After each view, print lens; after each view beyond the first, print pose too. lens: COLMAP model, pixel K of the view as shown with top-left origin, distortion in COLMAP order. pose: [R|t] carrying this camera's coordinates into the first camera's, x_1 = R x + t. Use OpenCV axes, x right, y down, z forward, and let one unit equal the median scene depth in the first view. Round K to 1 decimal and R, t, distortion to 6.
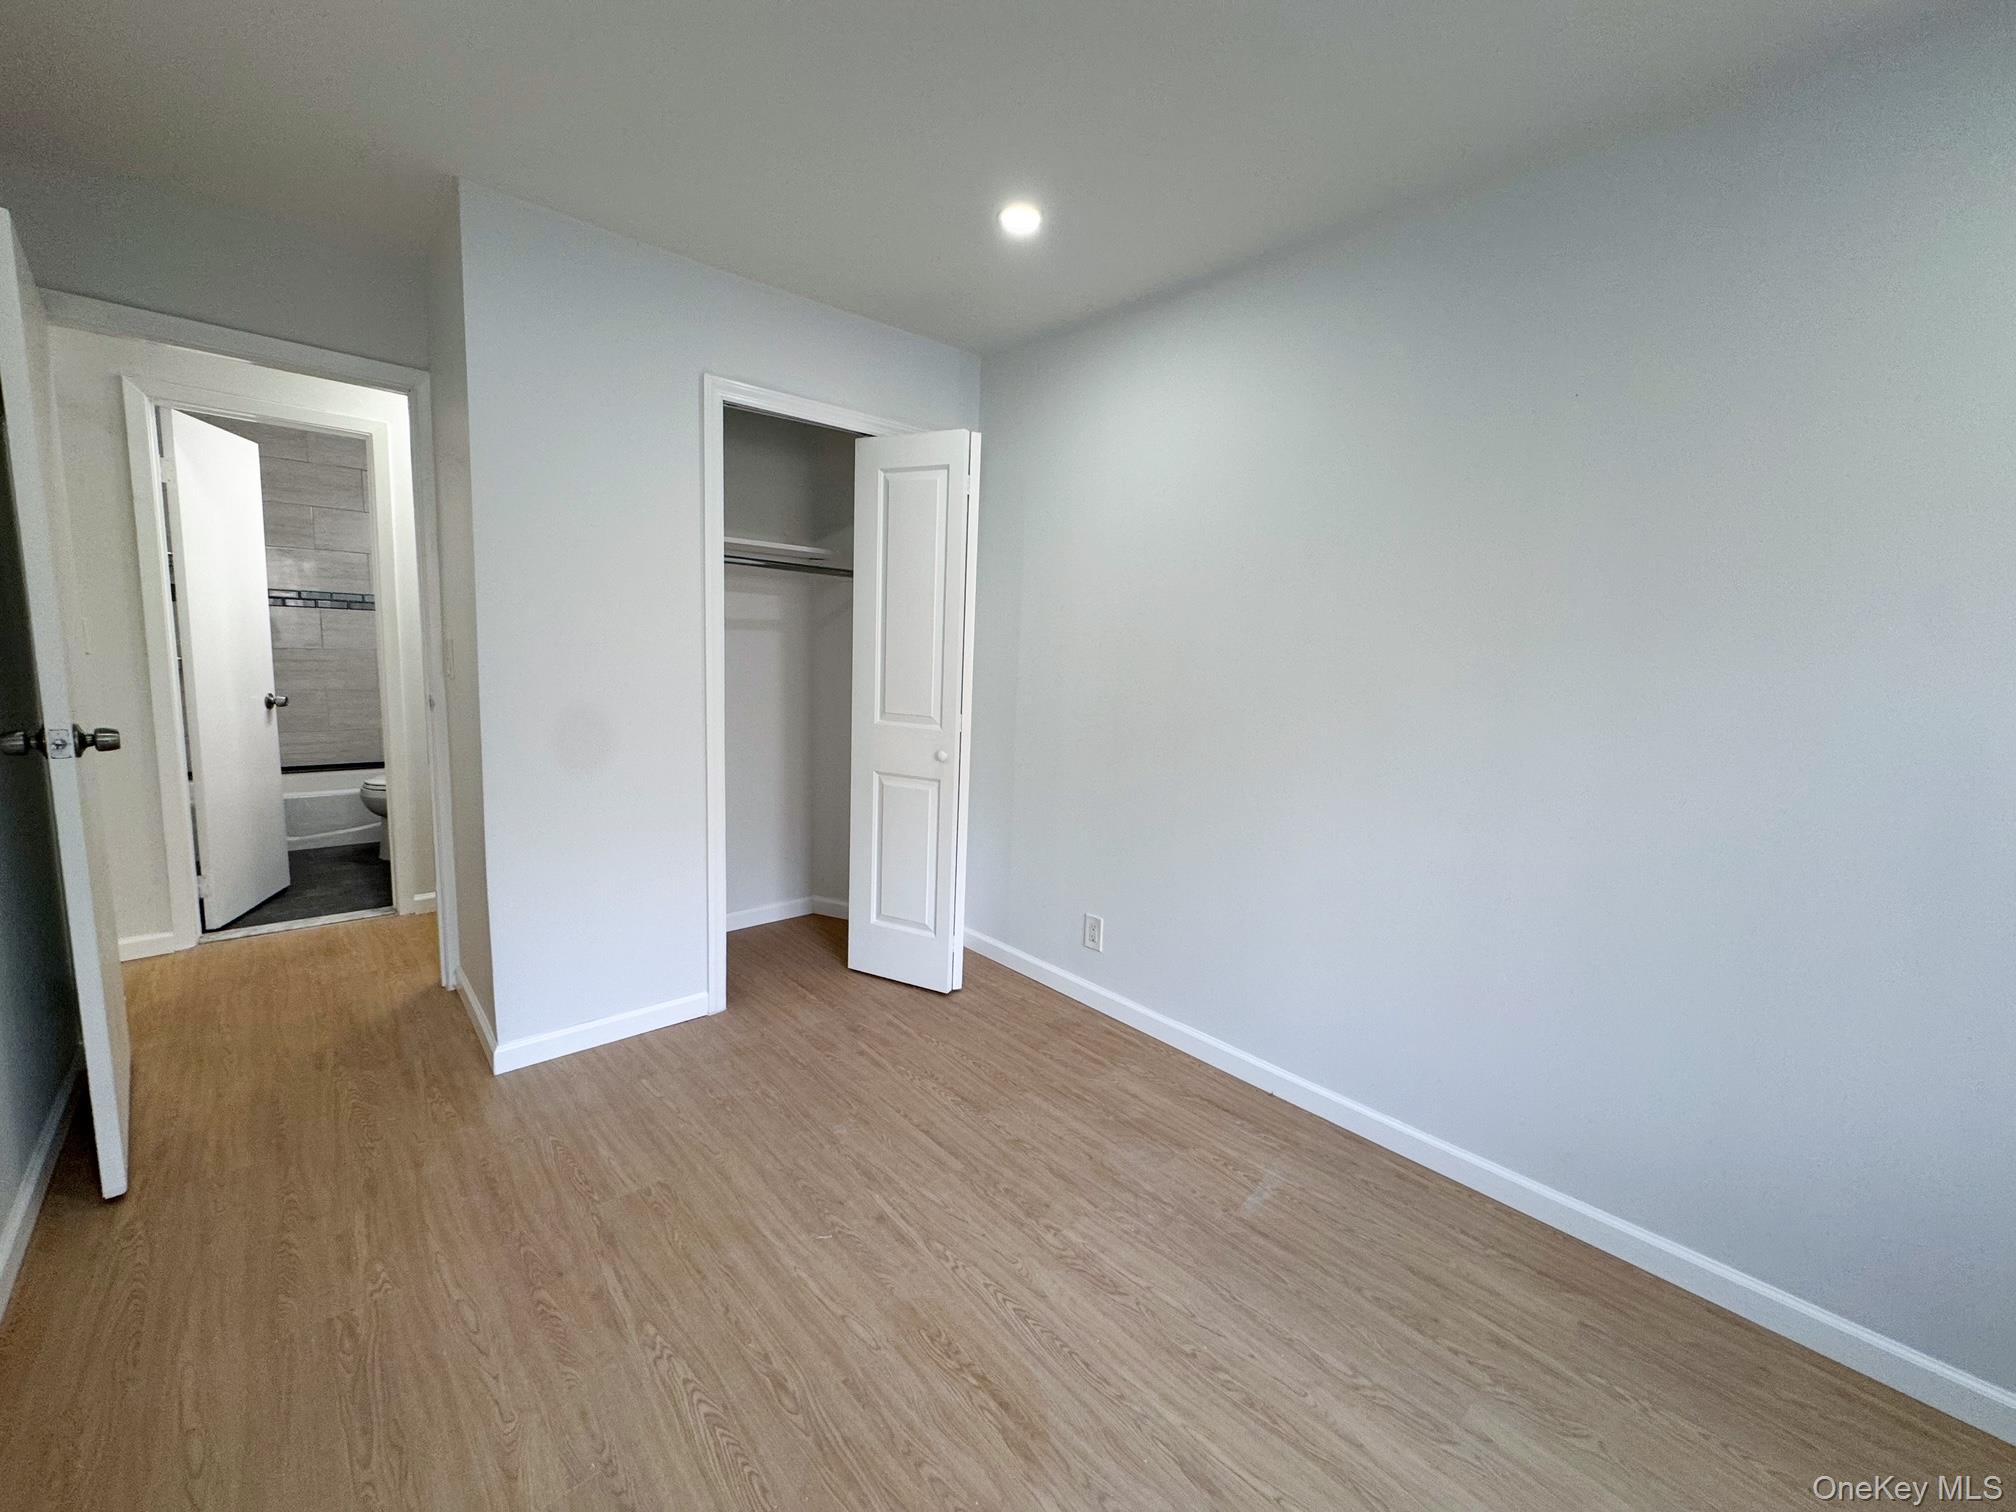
lens RADIAL K [[812.5, 0, 1011.3], [0, 812.5, 753.3], [0, 0, 1]] dist [-0.002755, 0.000169]
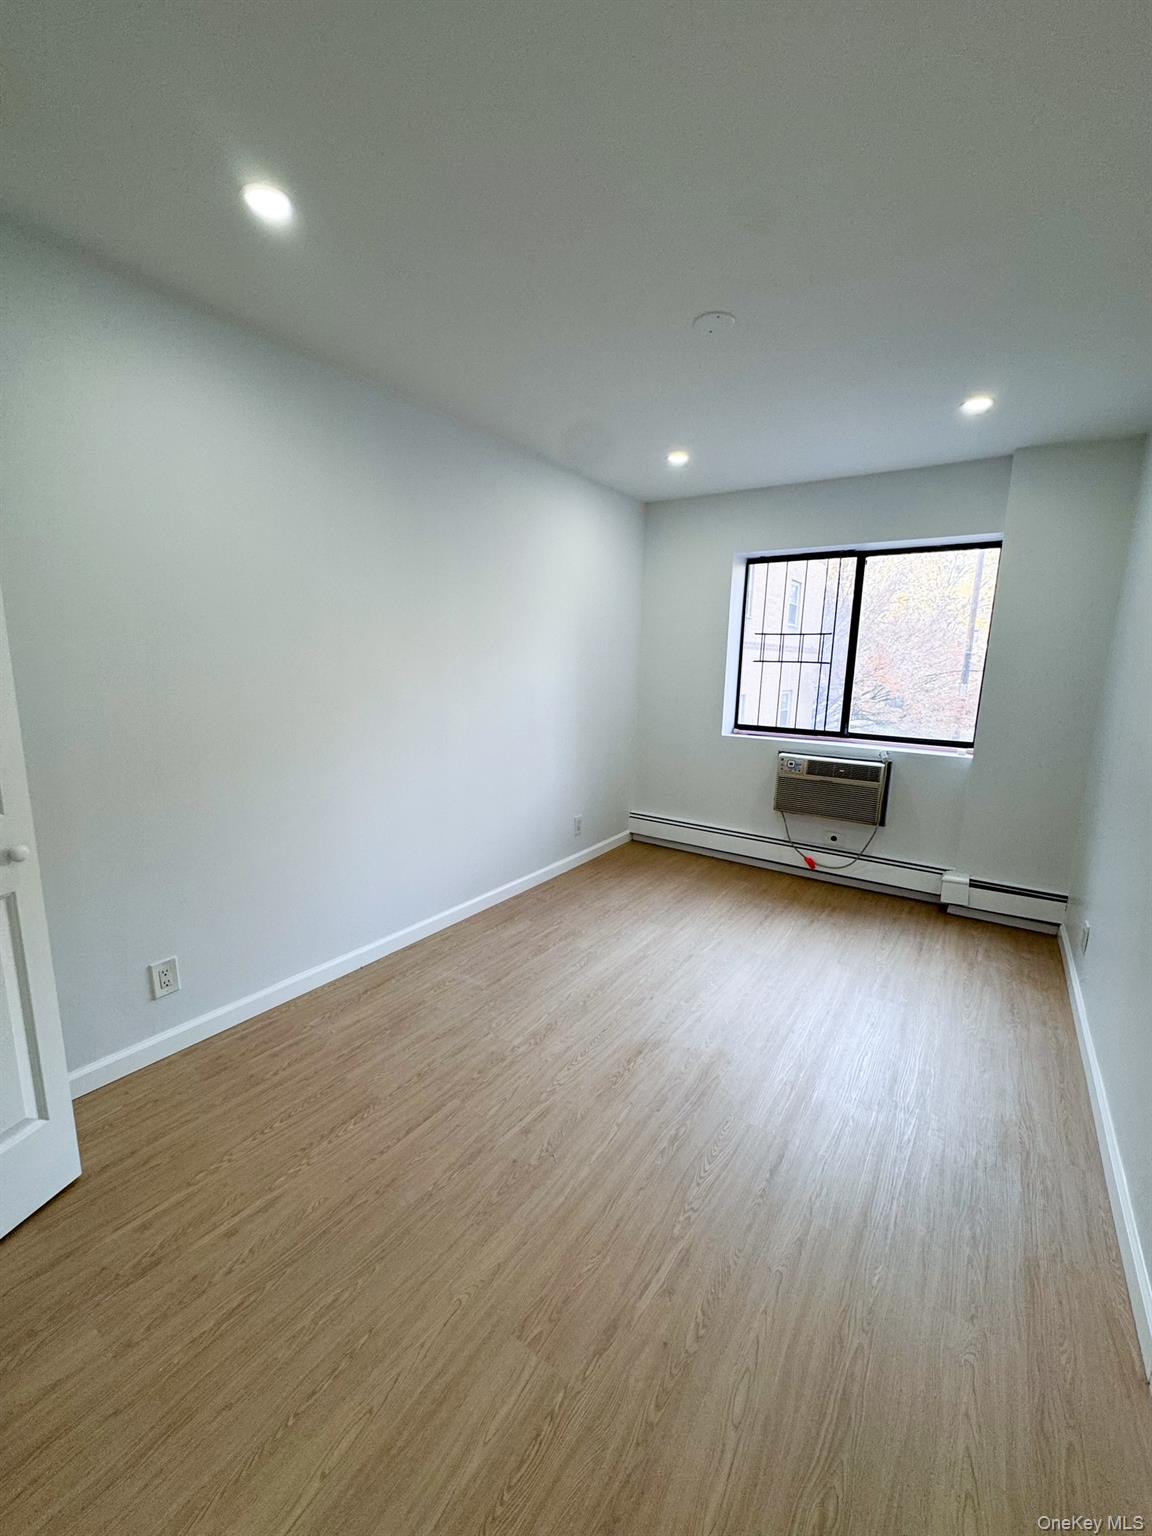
lens RADIAL K [[619.1, 0, 575.0], [0, 619.1, 759.8], [0, 0, 1]] dist [-0.002755, 0.000169]
pose [[-0.227717, -0.202137, 0.952515, -0.900137], [0.098817, 0.968368, 0.229125, -0.195240], [-0.968700, 0.146300, -0.200539, 0.936903]]
